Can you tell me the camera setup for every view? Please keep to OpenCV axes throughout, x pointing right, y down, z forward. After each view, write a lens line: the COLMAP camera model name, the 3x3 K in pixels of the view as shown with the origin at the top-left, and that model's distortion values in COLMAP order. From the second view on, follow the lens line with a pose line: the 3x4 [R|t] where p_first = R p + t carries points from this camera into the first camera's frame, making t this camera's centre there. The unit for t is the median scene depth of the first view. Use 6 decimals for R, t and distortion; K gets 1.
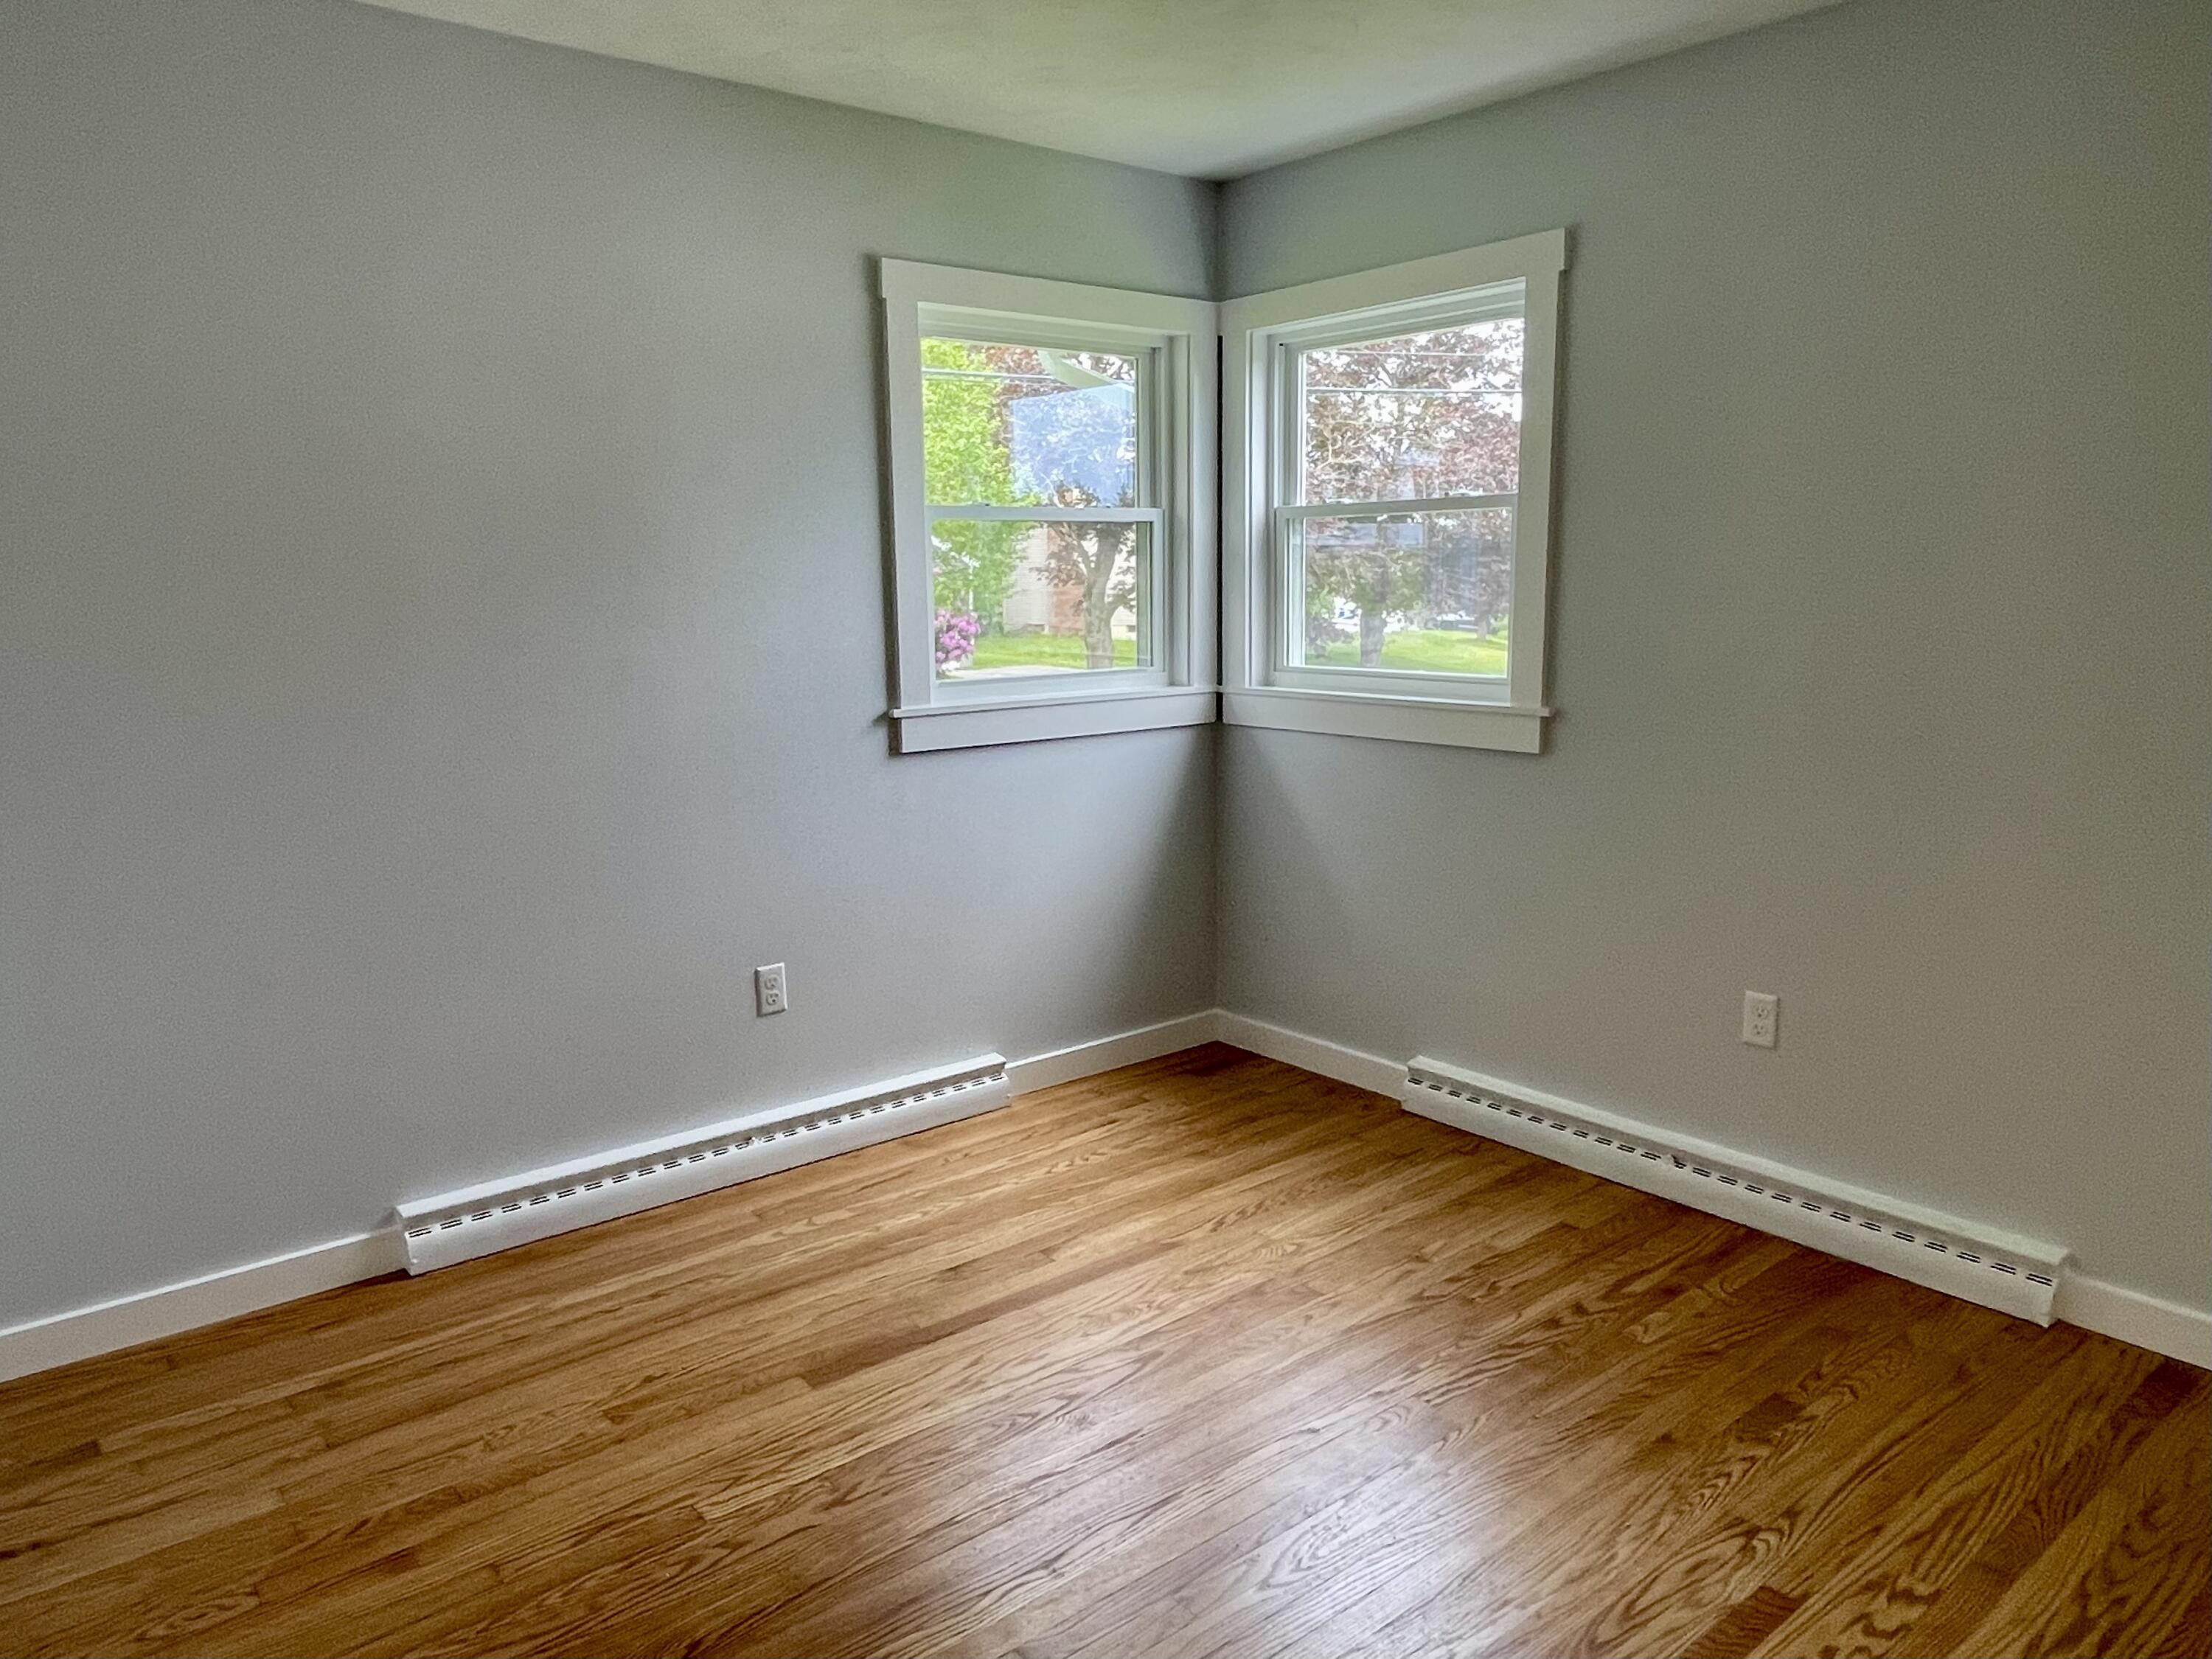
lens RADIAL K [[1519.0, 0, 1103.7], [0, 1519.0, 834.6], [0, 0, 1]] dist [0.000643, -0.001050]
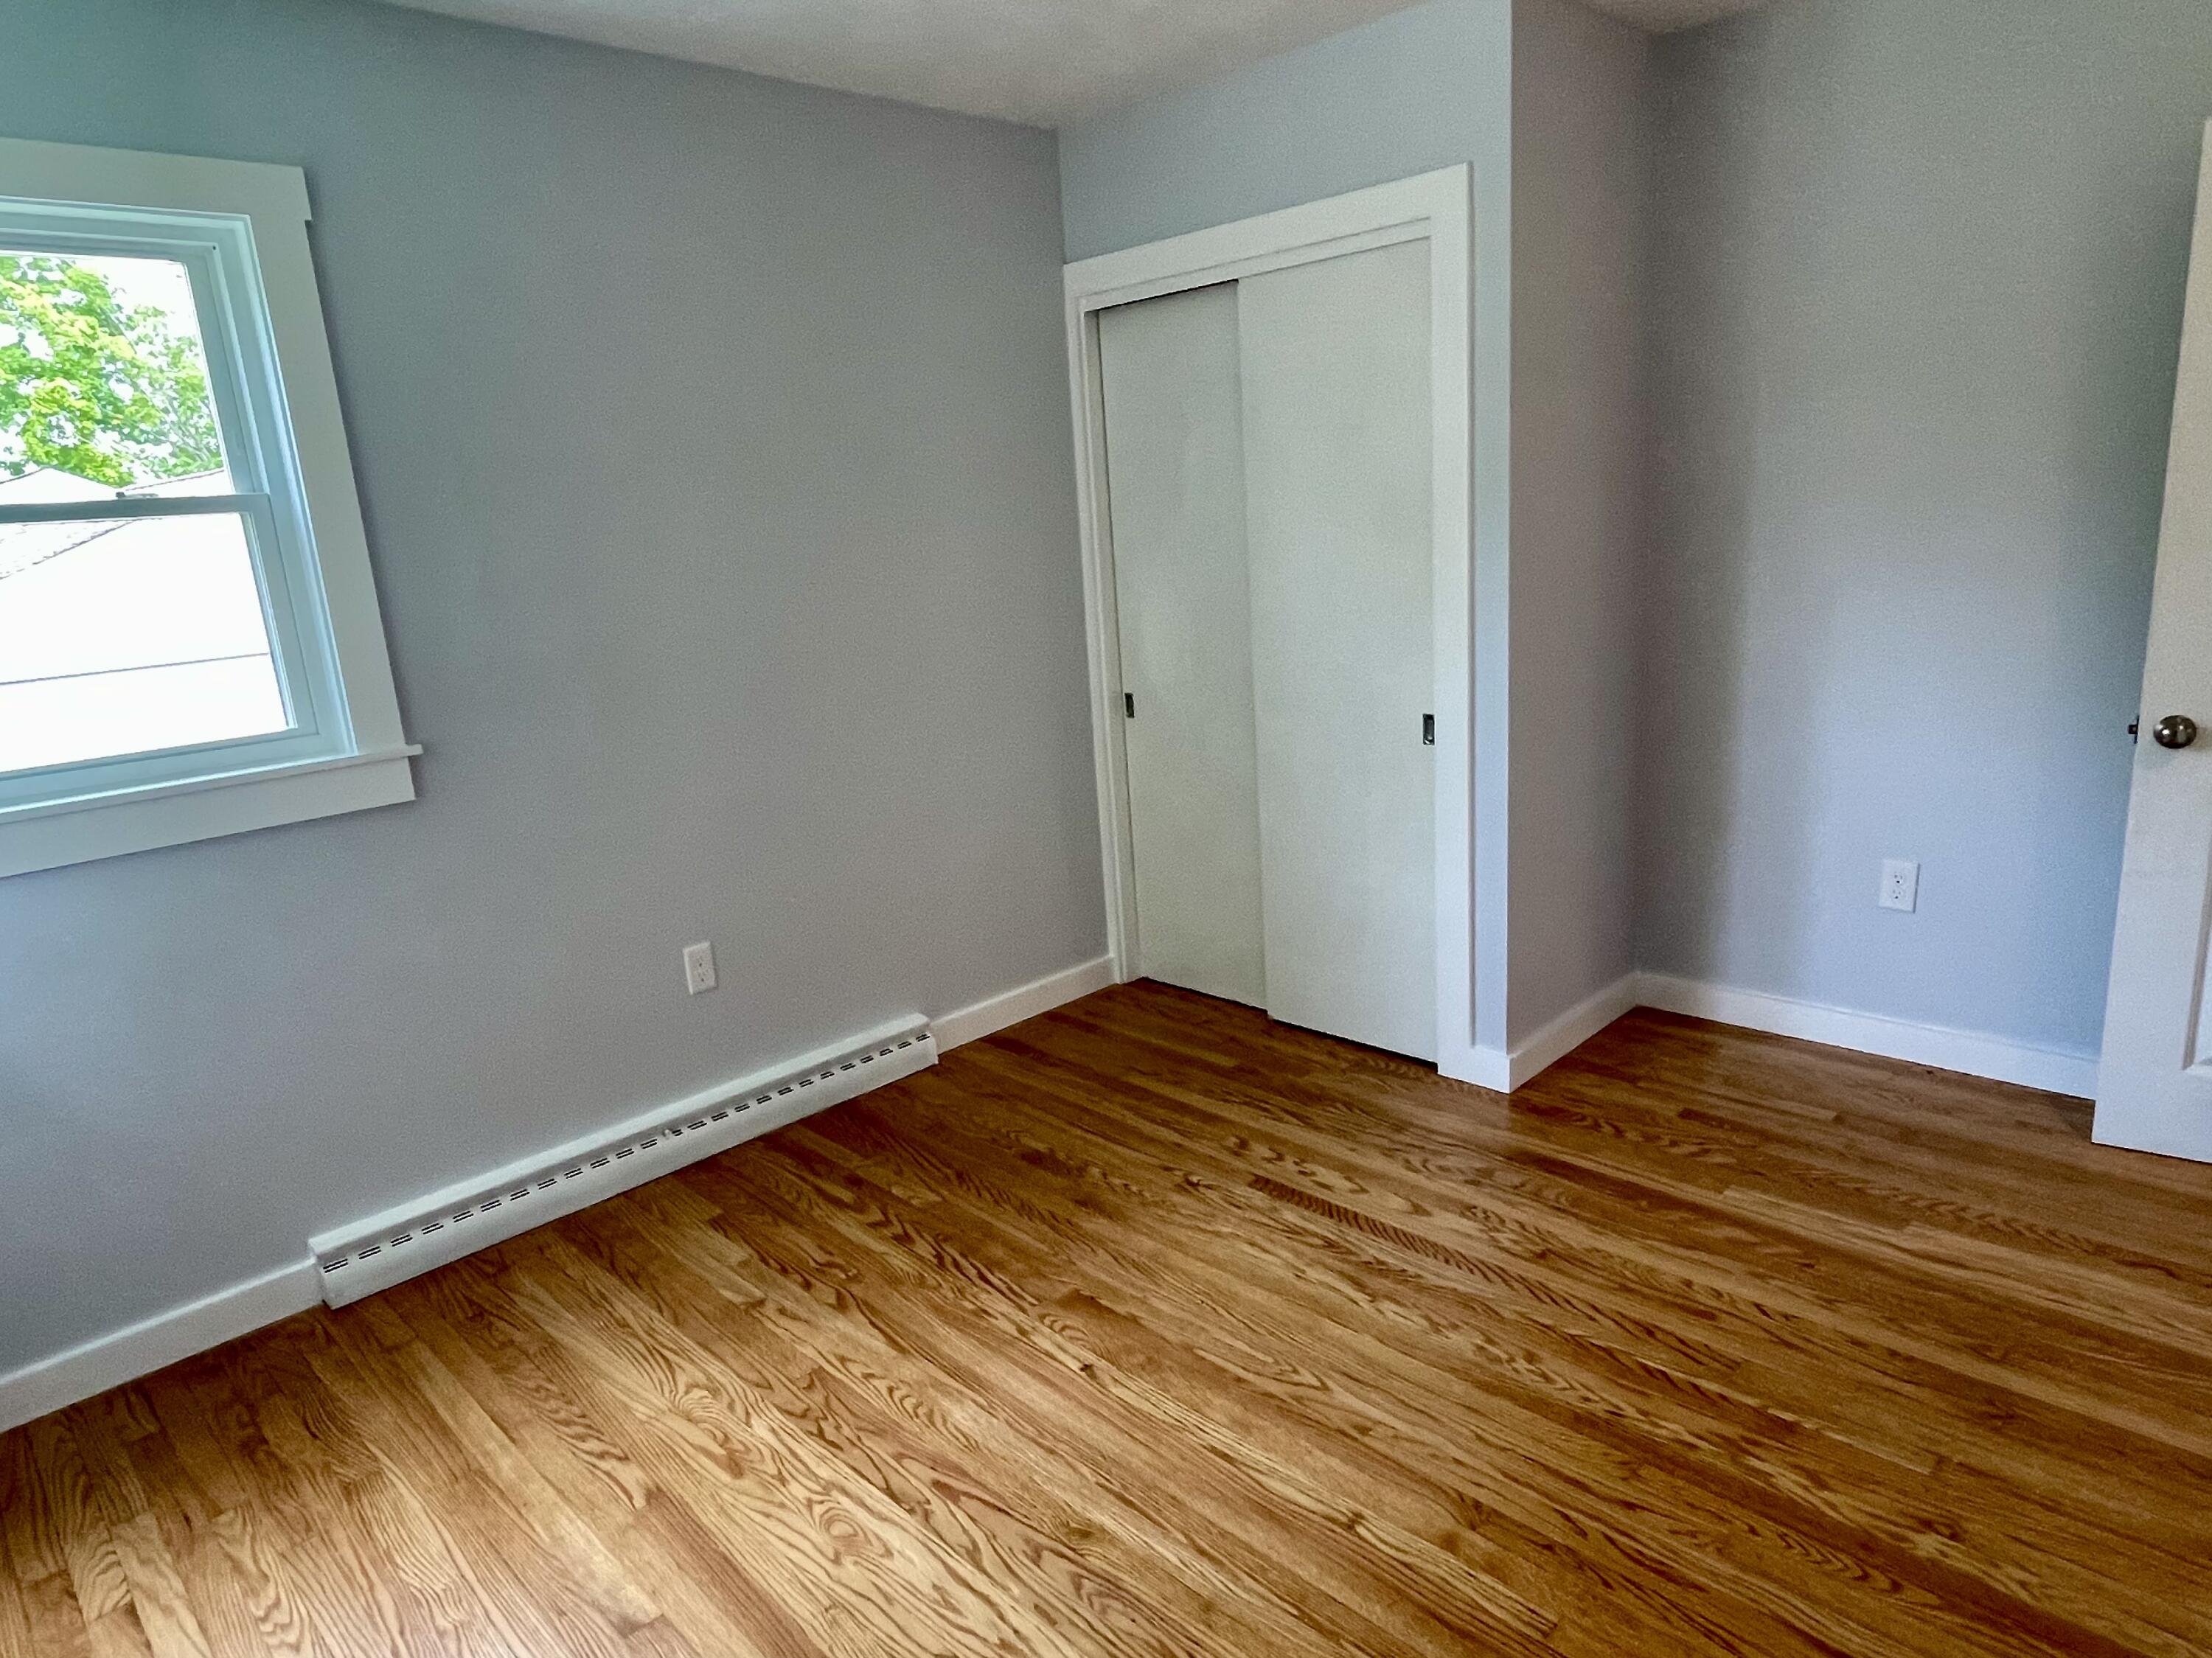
lens RADIAL K [[1330.8, 0, 1102.9], [0, 1330.8, 825.5], [0, 0, 1]] dist [0.001571, -0.001338]
pose [[-0.081295, -0.208816, 0.974570, -0.524494], [0.242968, 0.944156, 0.222566, -0.123436], [-0.966622, 0.254883, -0.026019, 0.715991]]
